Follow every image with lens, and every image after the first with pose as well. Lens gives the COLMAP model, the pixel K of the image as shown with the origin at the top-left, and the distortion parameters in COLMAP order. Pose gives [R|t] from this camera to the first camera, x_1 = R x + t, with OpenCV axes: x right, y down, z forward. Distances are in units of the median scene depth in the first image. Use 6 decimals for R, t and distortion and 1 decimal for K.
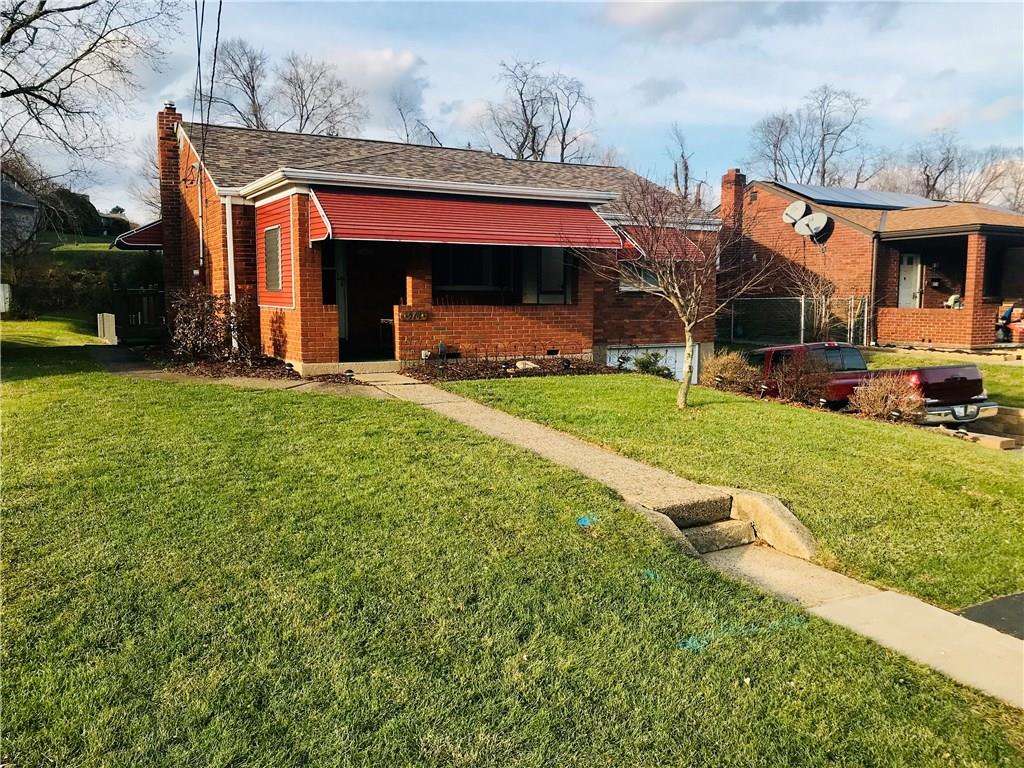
lens RADIAL K [[845.5, 0, 511.5], [0, 845.5, 388.7], [0, 0, 1]] dist [0.030051, -0.016643]
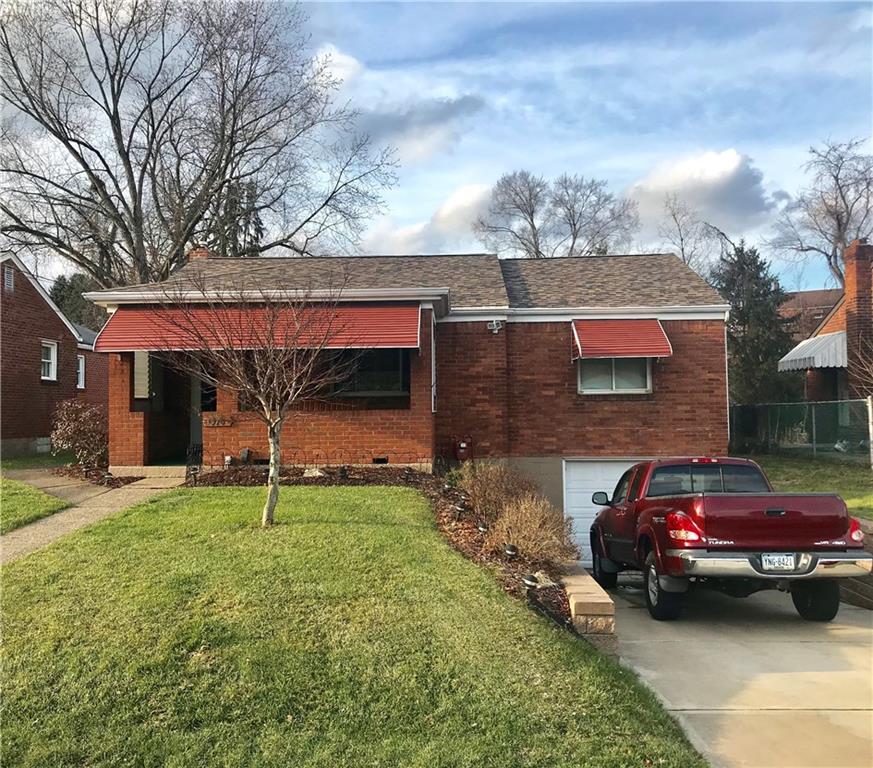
lens RADIAL K [[850.3, 0, 436.4], [0, 850.3, 376.8], [0, 0, 1]] dist [0.043175, 0.000000]
pose [[0.854276, -0.027681, -0.519082, 0.462478], [-0.047407, 0.990271, -0.130827, -0.012047], [0.517654, 0.136371, 0.844652, 0.185381]]
